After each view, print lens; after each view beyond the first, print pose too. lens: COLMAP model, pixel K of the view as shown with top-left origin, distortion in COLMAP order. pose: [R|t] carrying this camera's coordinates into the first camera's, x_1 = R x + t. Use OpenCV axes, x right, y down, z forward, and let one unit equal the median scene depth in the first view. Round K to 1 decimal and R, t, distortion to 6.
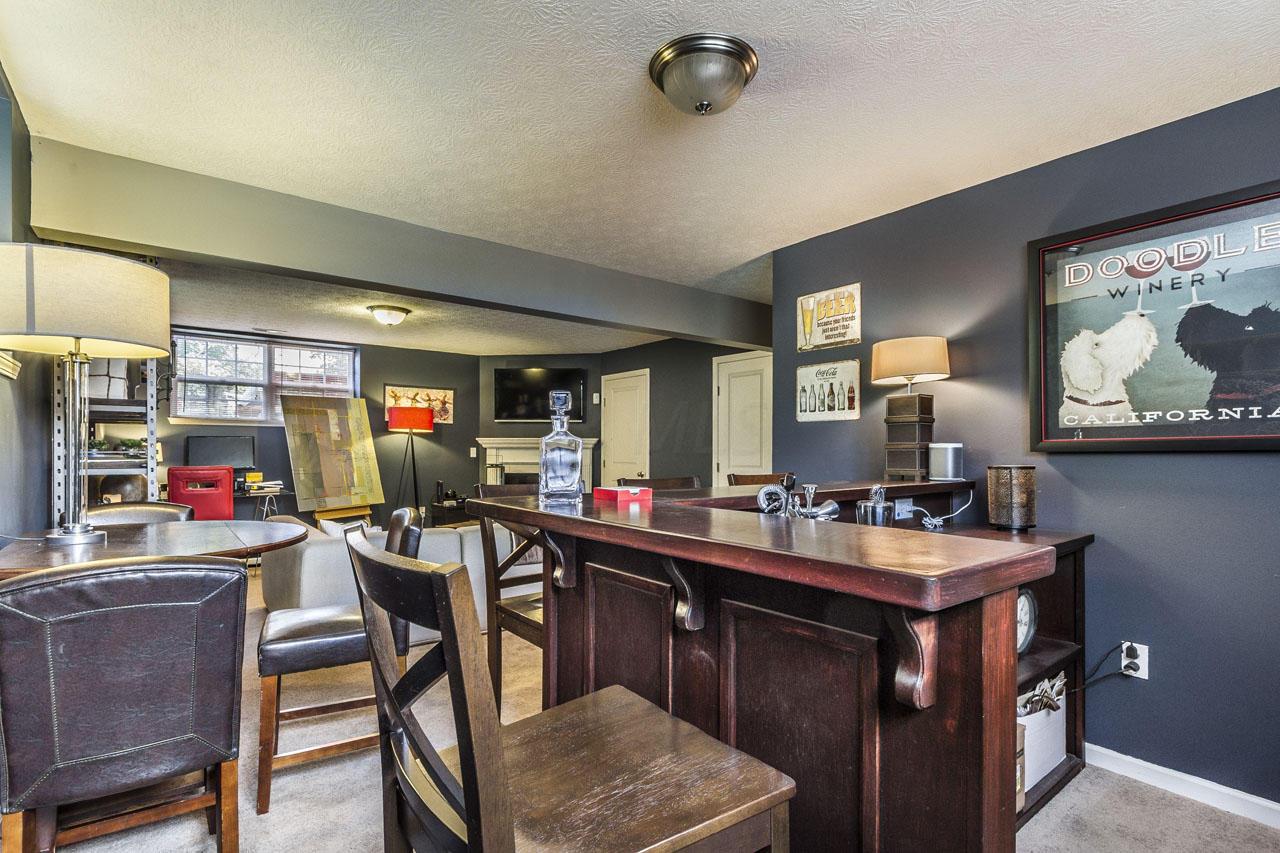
lens RADIAL K [[605.9, 0, 628.0], [0, 605.9, 453.8], [0, 0, 1]] dist [-0.000511, 0.001239]
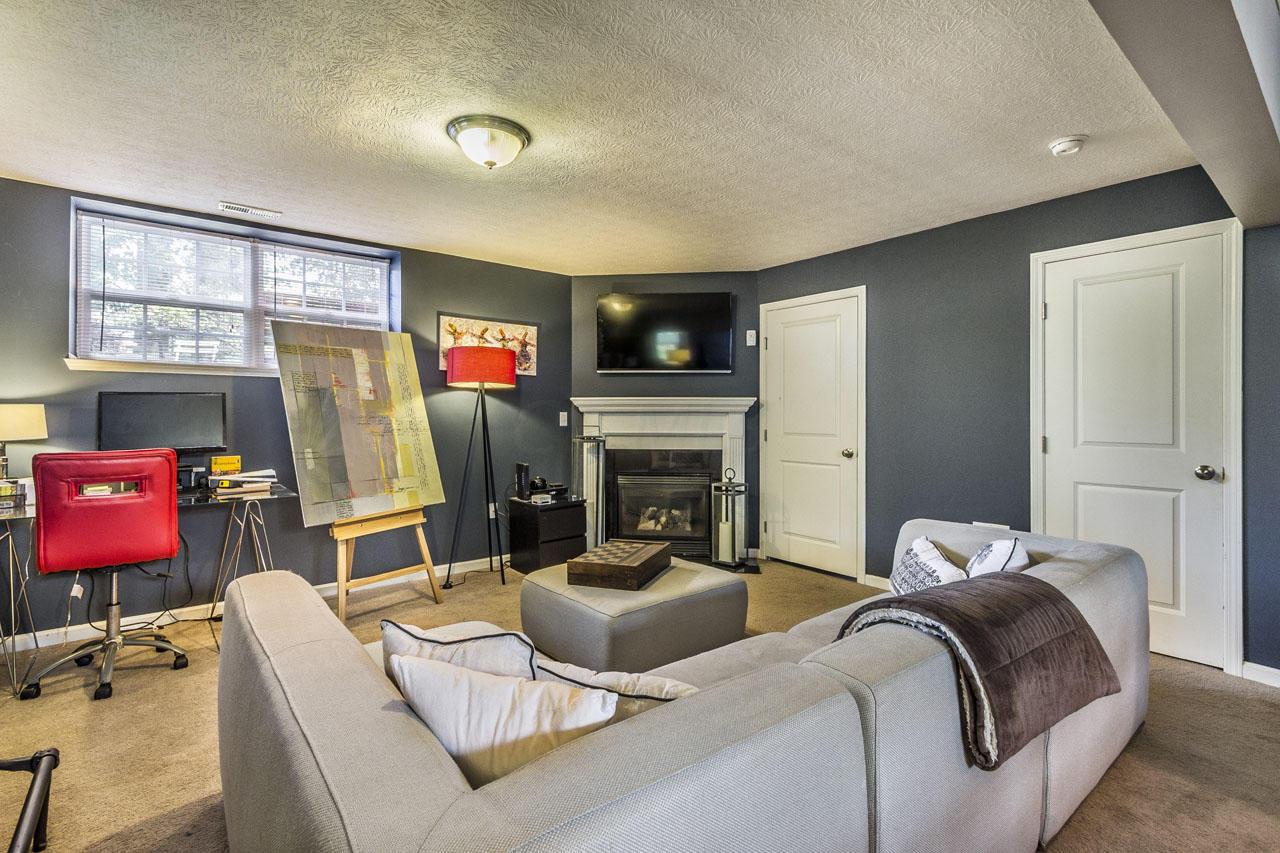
lens RADIAL K [[605.9, 0, 641.6], [0, 605.9, 419.4], [0, 0, 1]] dist [-0.000511, 0.001239]
pose [[0.999886, -0.001826, 0.014976, -0.204272], [0.001785, 0.999995, 0.002753, -0.004114], [-0.014981, -0.002726, 0.999884, 0.370680]]
